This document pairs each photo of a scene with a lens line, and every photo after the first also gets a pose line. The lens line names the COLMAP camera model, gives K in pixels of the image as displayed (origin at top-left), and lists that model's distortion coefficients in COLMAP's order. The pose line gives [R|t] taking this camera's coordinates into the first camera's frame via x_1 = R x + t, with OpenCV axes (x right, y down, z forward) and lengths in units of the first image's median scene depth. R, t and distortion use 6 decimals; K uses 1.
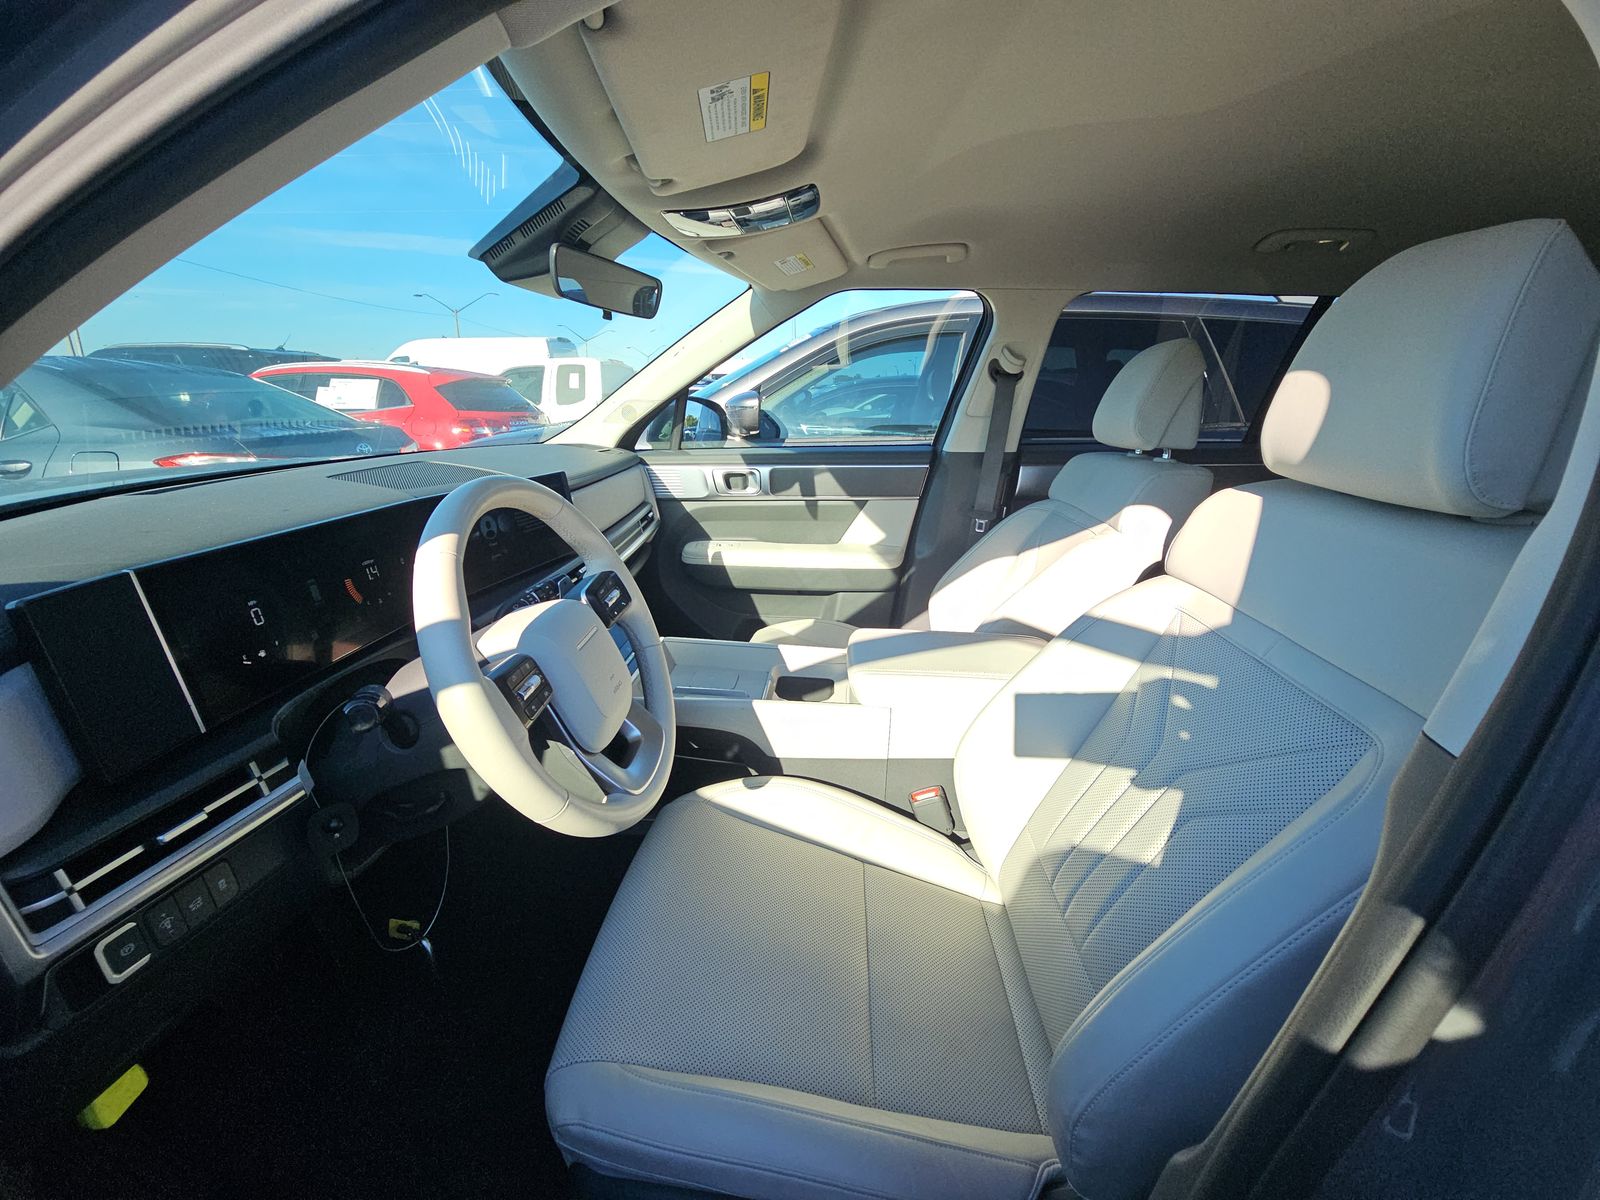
lens RADIAL K [[634.6, 0, 806.6], [0, 634.6, 601.4], [0, 0, 1]] dist [-0.001468, -0.000097]
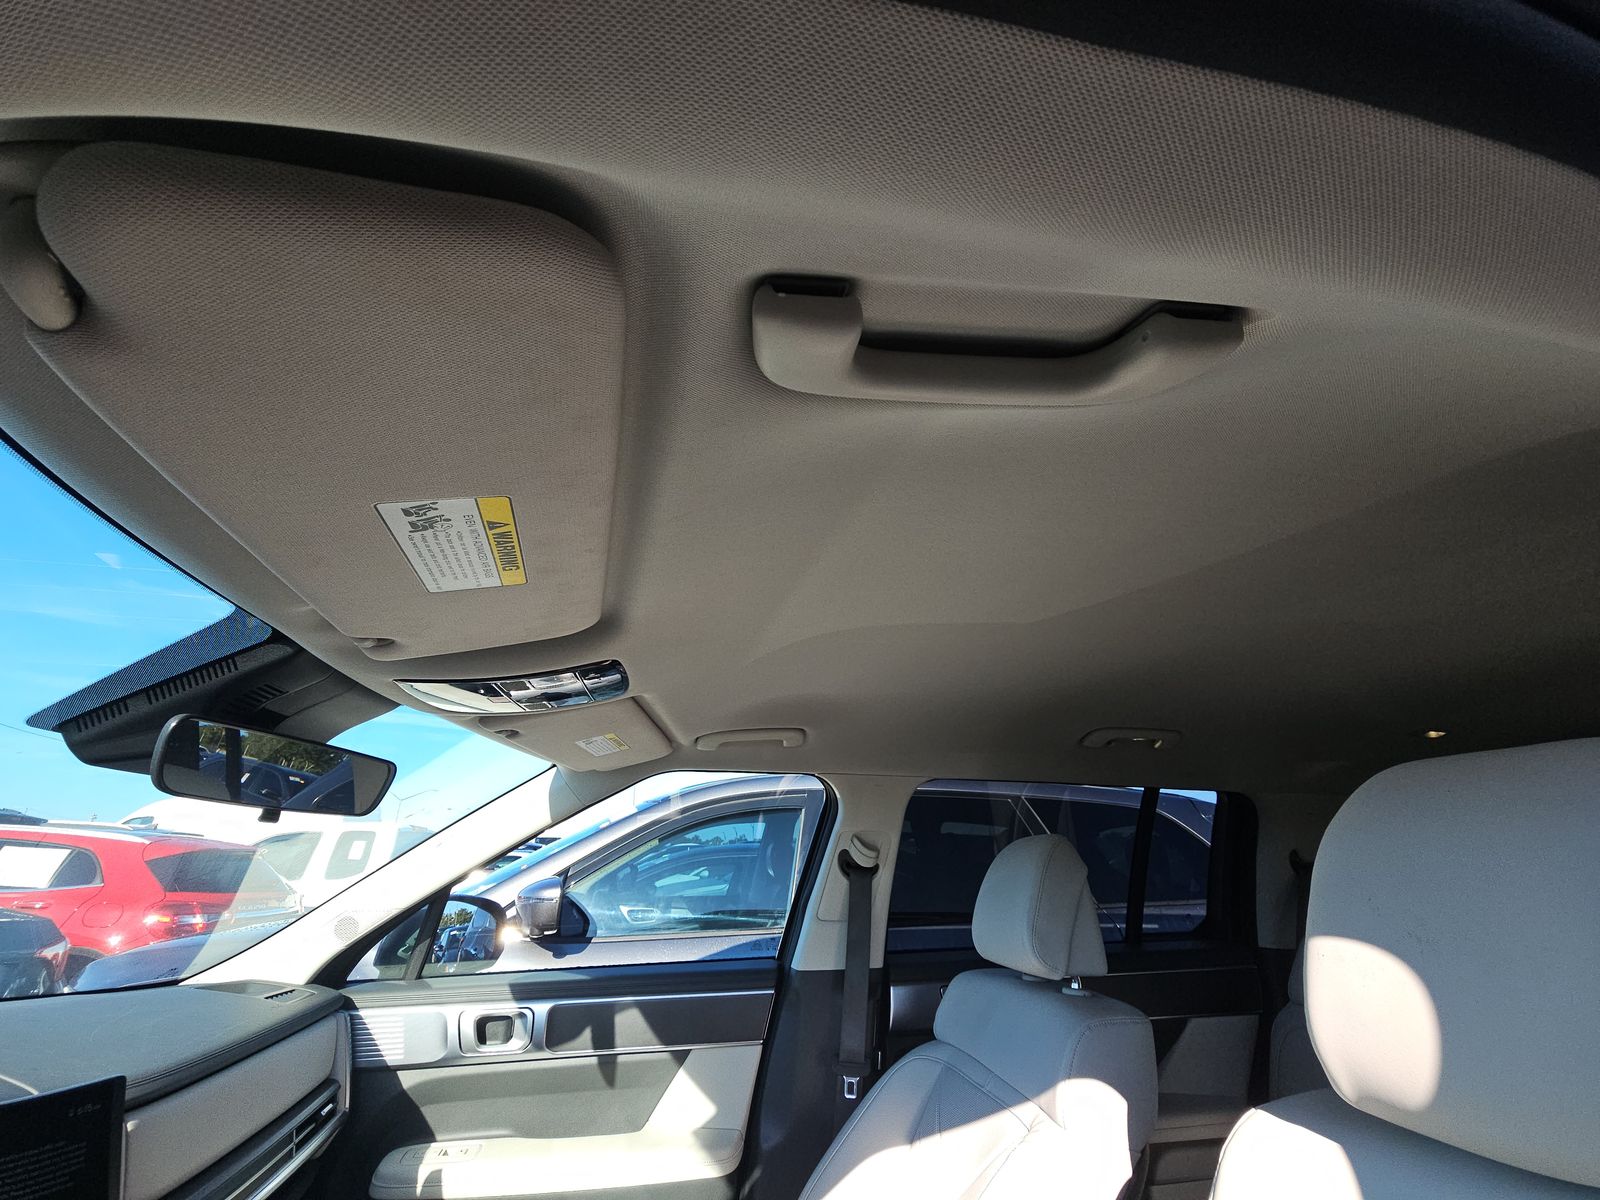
lens RADIAL K [[641.9, 0, 800.0], [0, 641.9, 600.0], [0, 0, 1]] dist [0.025941, -0.019456]
pose [[0.974265, 0.078086, 0.211448, 0.025305], [0.075969, 0.769443, -0.634182, -0.083717], [-0.212218, 0.633925, 0.743709, 0.135496]]
